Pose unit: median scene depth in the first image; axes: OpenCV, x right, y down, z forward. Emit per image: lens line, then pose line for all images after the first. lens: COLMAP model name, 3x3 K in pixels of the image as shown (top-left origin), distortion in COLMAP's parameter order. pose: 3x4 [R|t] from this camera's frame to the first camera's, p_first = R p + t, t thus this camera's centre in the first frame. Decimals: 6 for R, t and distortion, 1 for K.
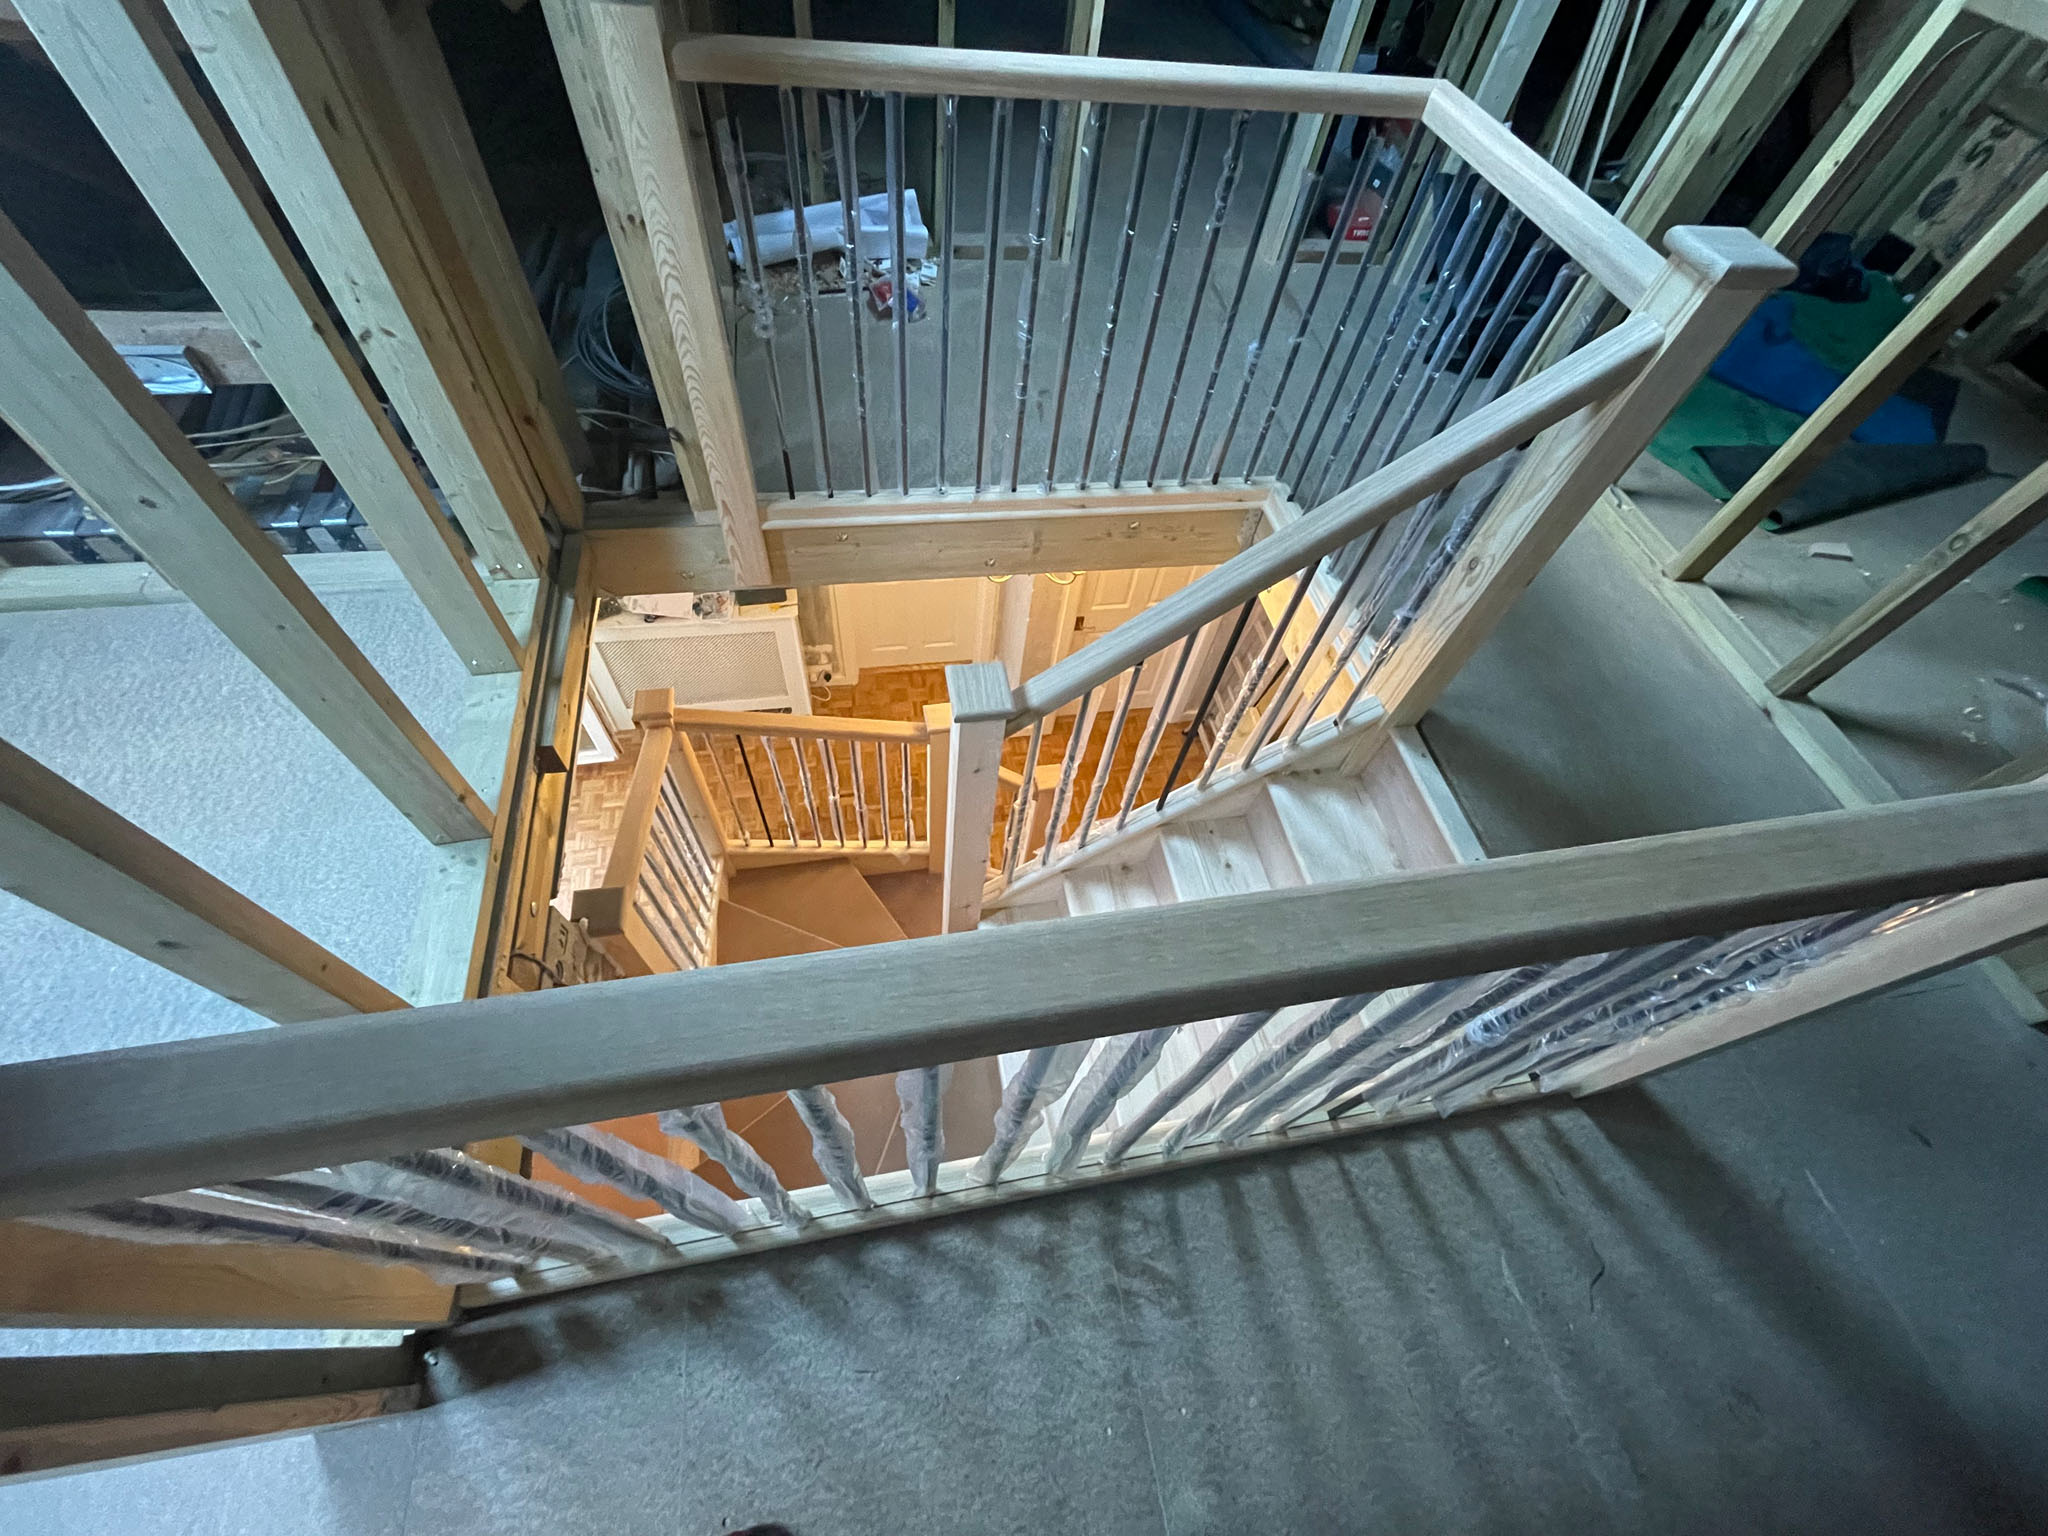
lens RADIAL K [[825.9, 0, 1021.5], [0, 825.9, 771.6], [0, 0, 1]] dist [-0.002556, 0.000625]
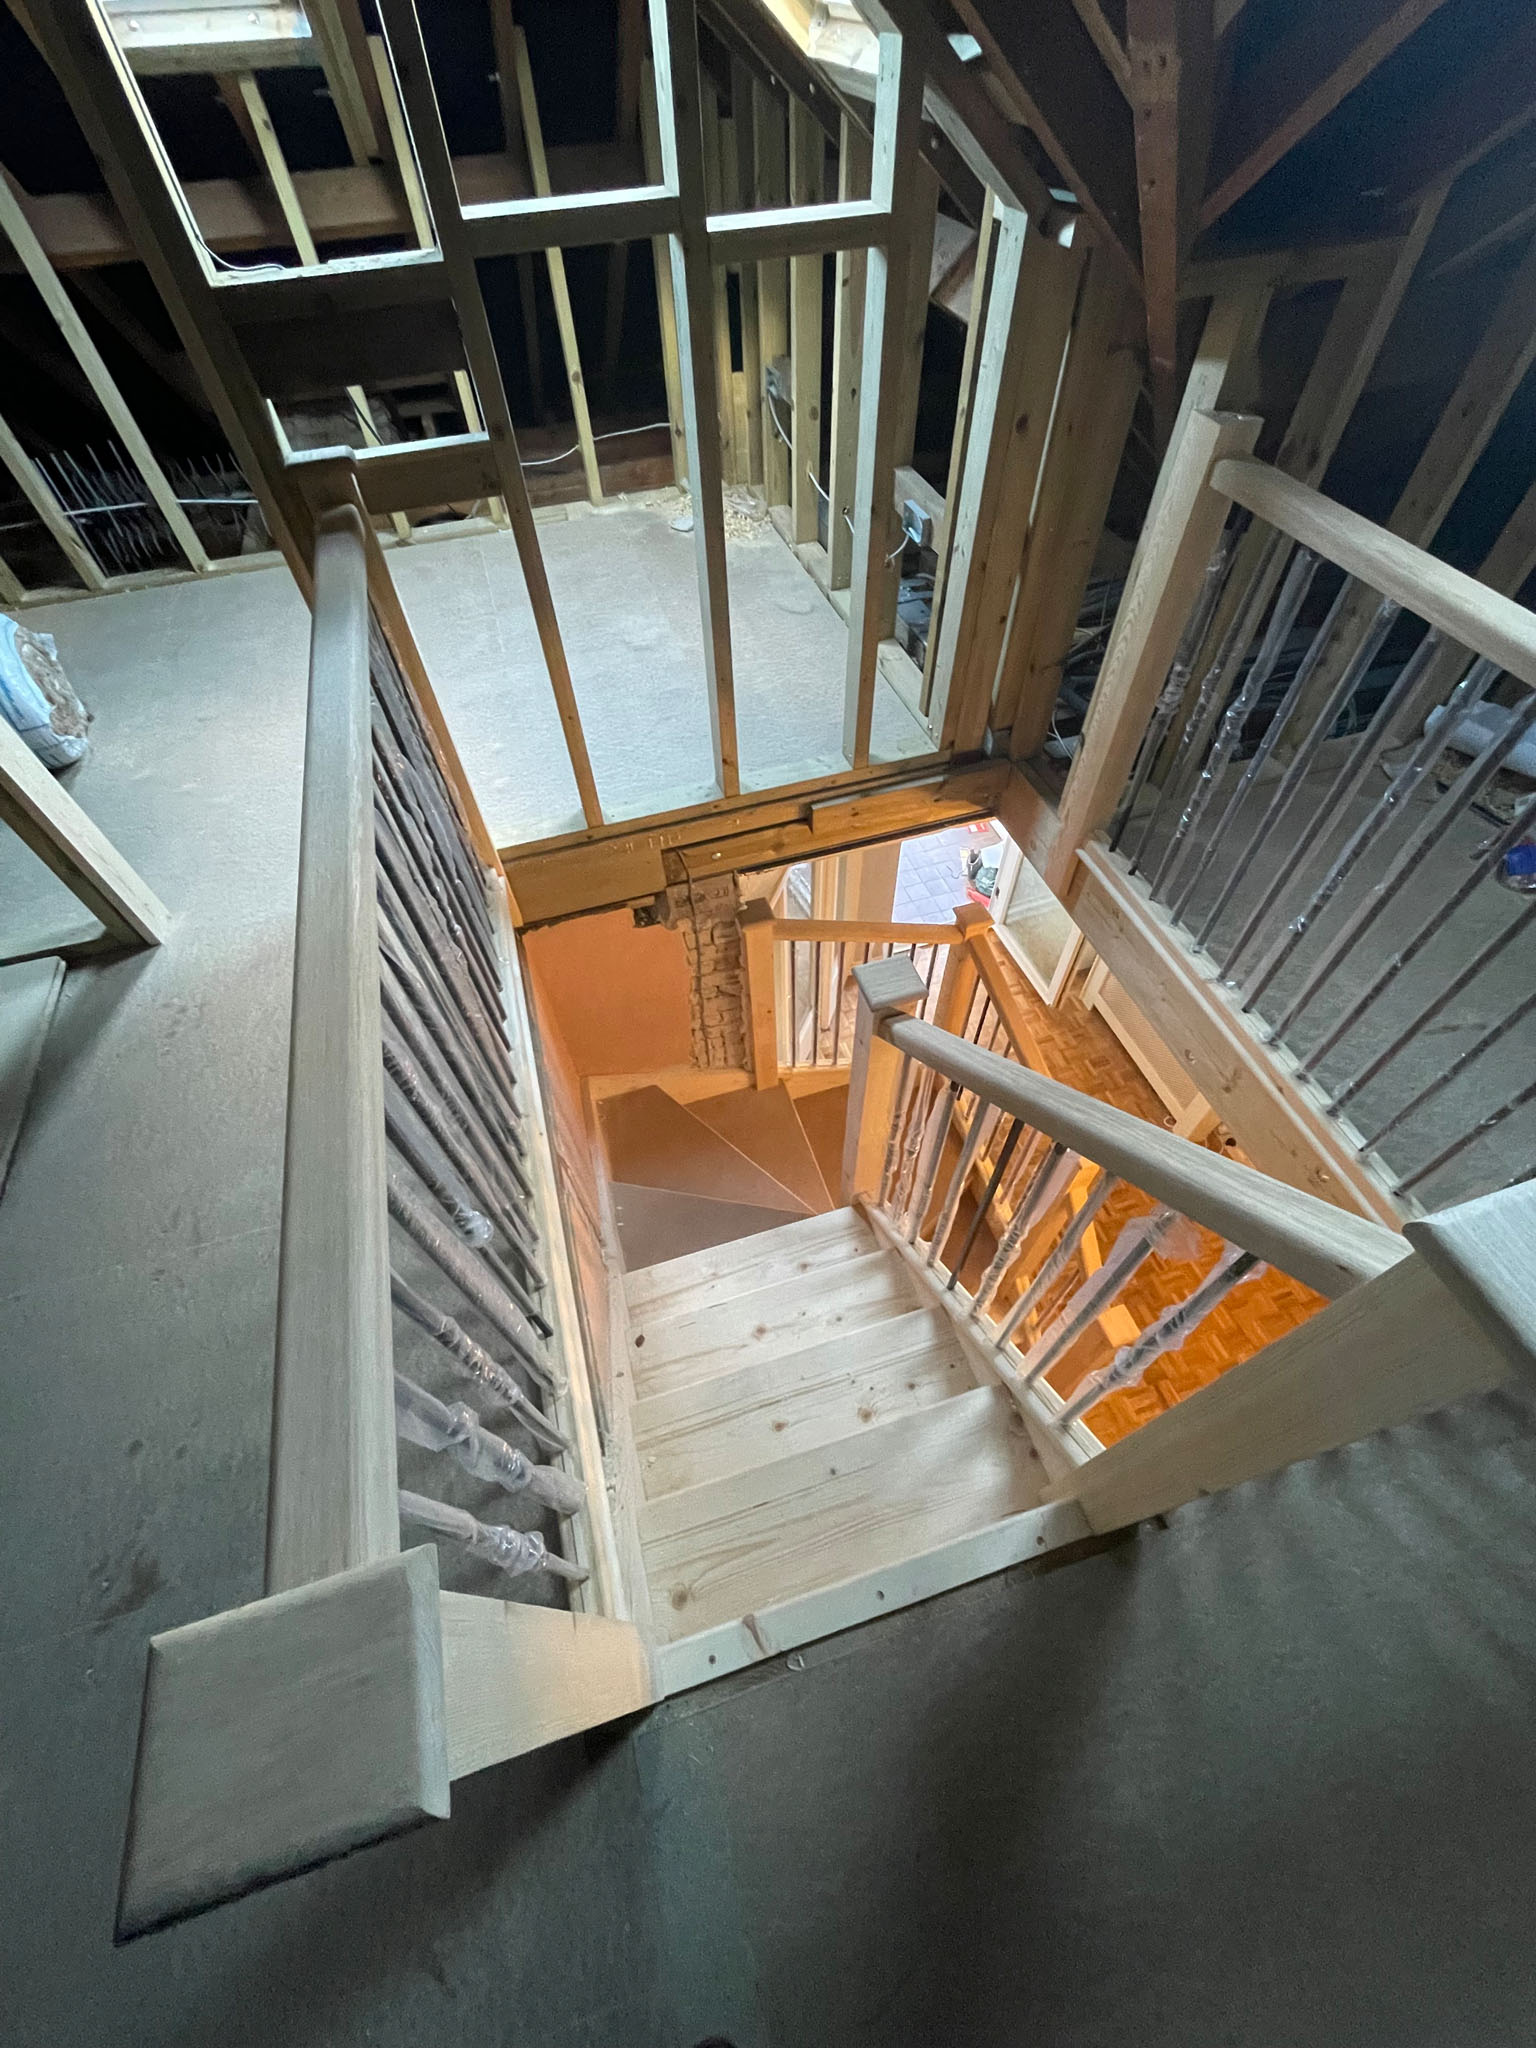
lens RADIAL K [[825.9, 0, 765.1], [0, 825.9, 1024.6], [0, 0, 1]] dist [-0.002556, 0.000625]
pose [[0.109710, 0.730862, -0.673651, 0.559974], [-0.796521, 0.470060, 0.380259, -0.281024], [0.594573, 0.494859, 0.633717, 0.178505]]
